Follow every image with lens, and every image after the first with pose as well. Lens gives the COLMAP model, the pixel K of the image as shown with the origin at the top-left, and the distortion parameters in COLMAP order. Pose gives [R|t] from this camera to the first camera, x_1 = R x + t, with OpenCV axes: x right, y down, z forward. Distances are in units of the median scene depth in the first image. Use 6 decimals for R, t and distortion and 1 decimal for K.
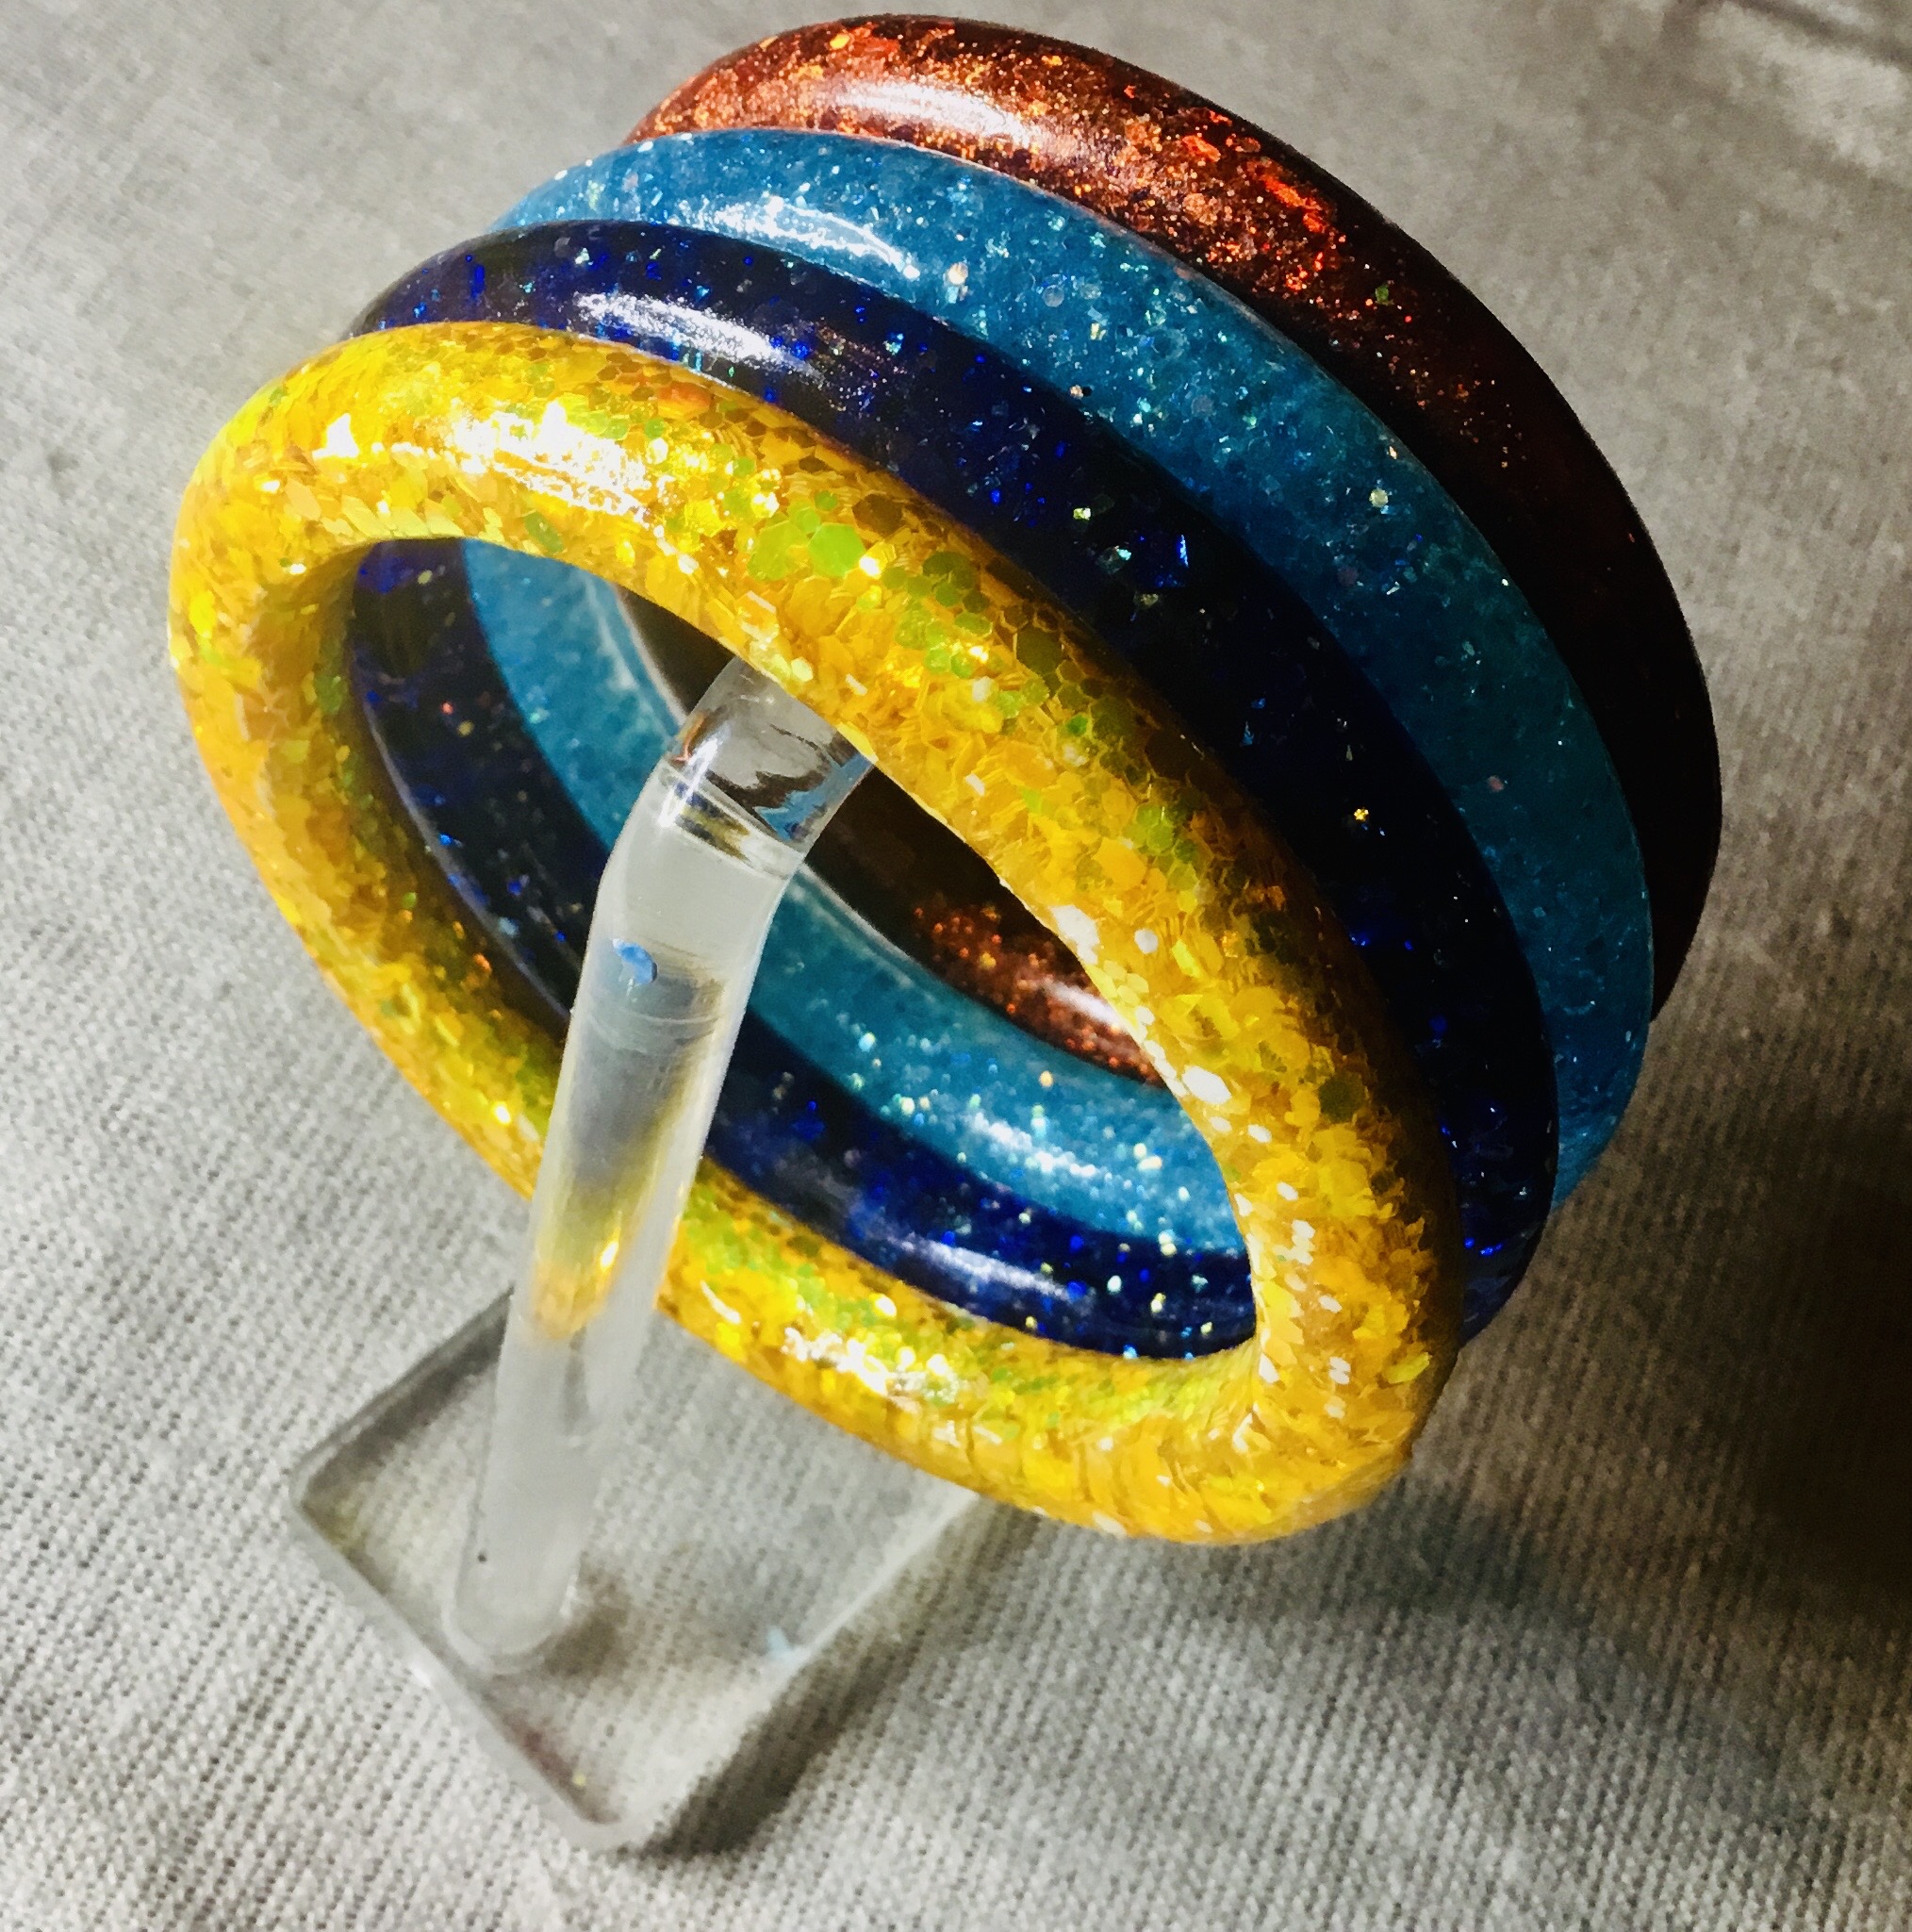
lens RADIAL K [[2172.1, 0, 987.3], [0, 2172.1, 798.4], [0, 0, 1]] dist [0.049742, 0.000000]
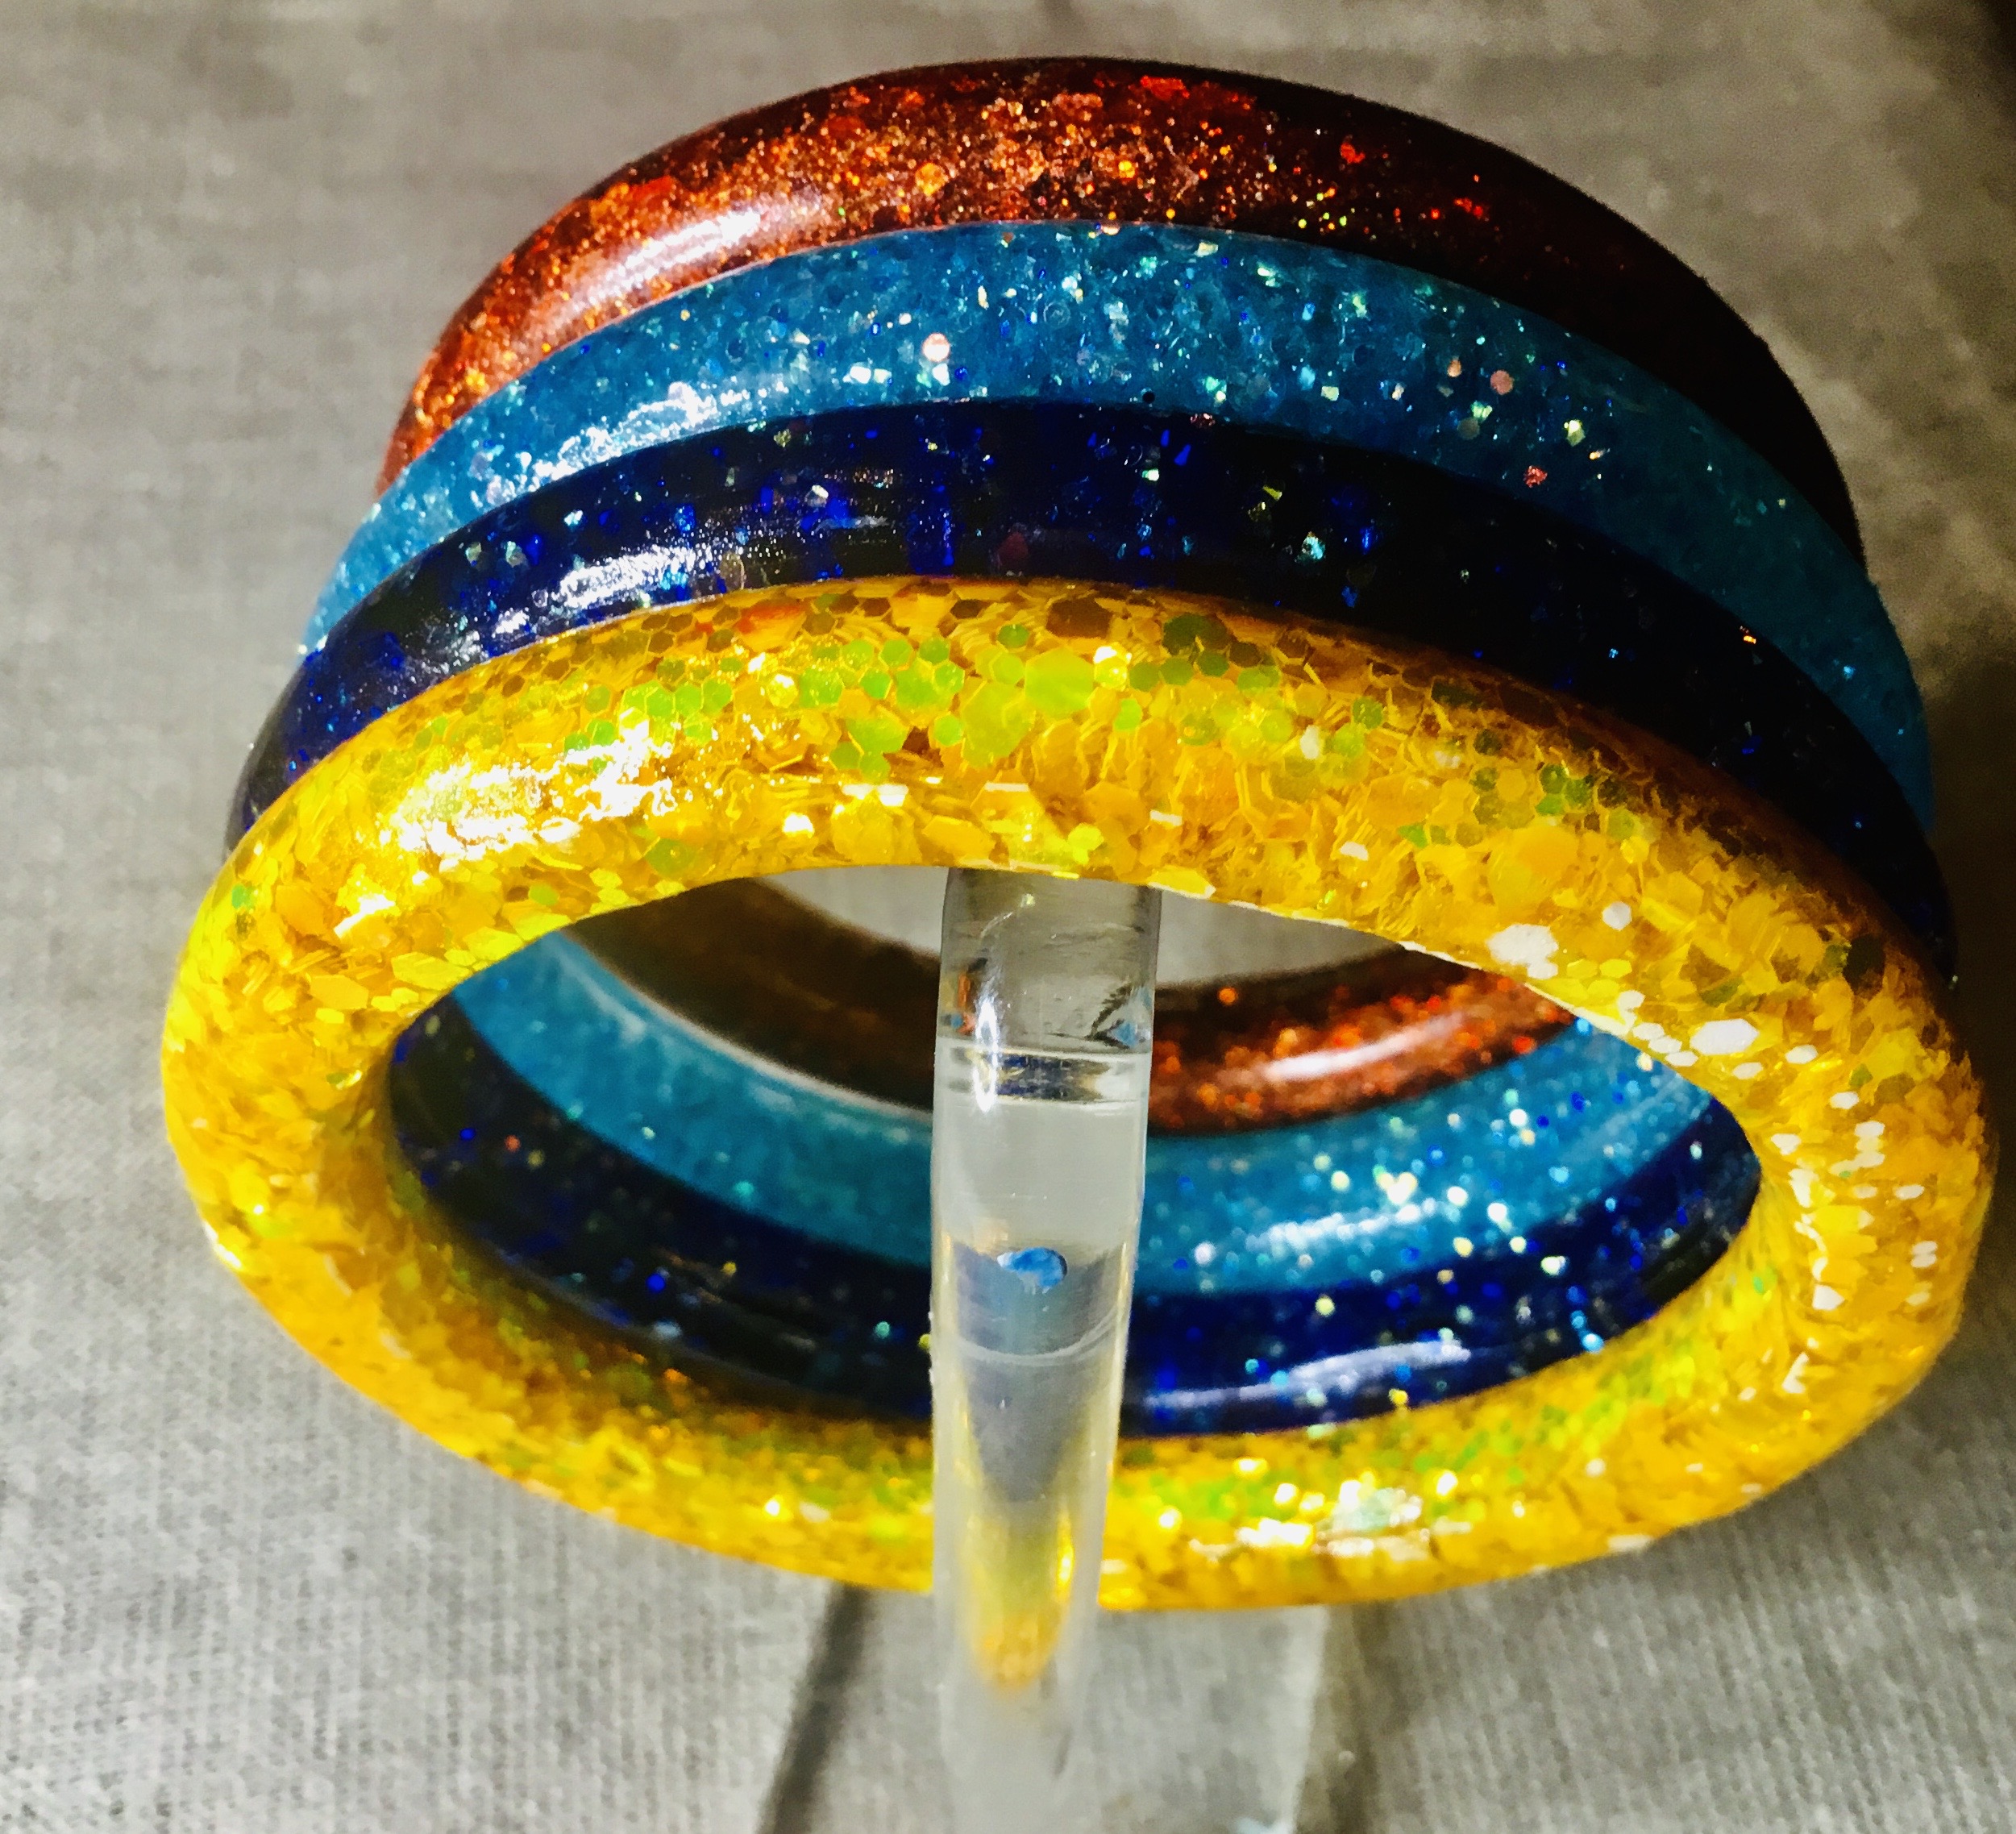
lens RADIAL K [[2018.5, 0, 1012.6], [0, 2018.5, 926.0], [0, 0, 1]] dist [0.019196, 0.000000]
pose [[0.855886, -0.500108, 0.131727, -0.165841], [0.500557, 0.865108, 0.032095, -0.051698], [-0.130009, 0.038467, 0.990766, 0.207412]]
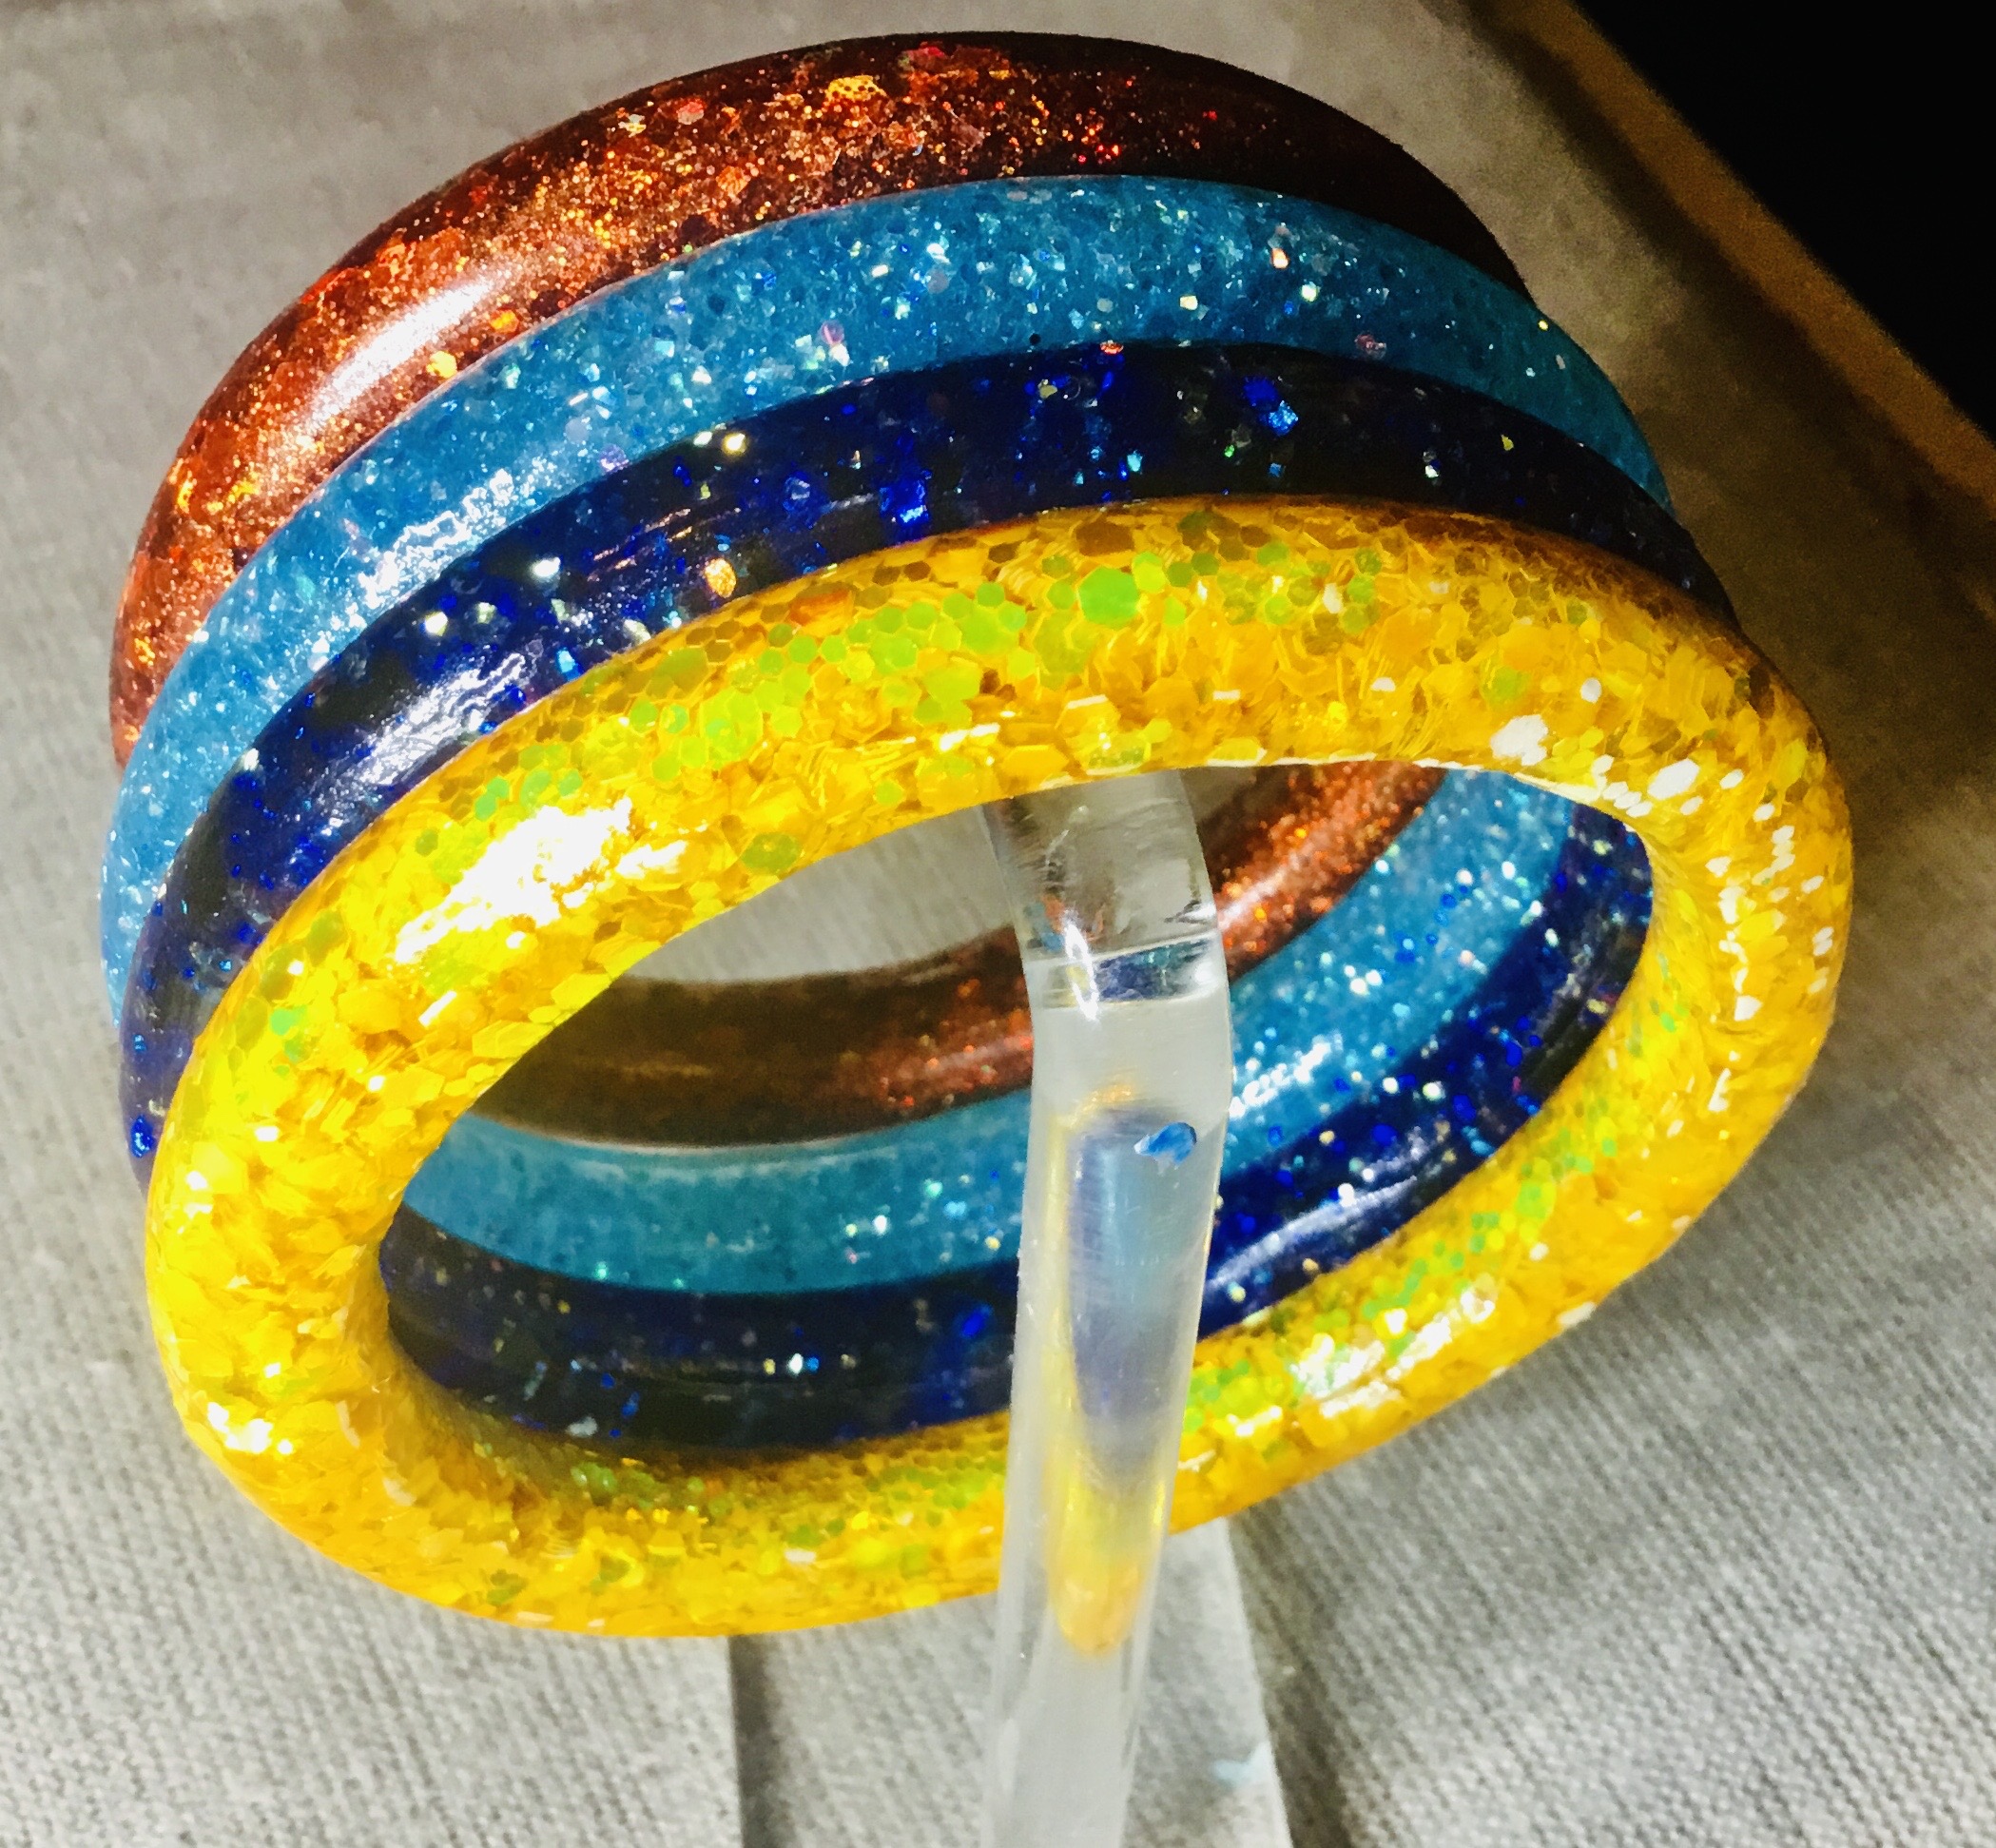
lens RADIAL K [[2286.3, 0, 1003.0], [0, 2286.3, 921.0], [0, 0, 1]] dist [0.036494, 0.000000]
pose [[0.639839, -0.695374, 0.327203, -0.358029], [0.686832, 0.708426, 0.162464, -0.147866], [-0.344772, 0.120783, 0.930883, 0.133557]]
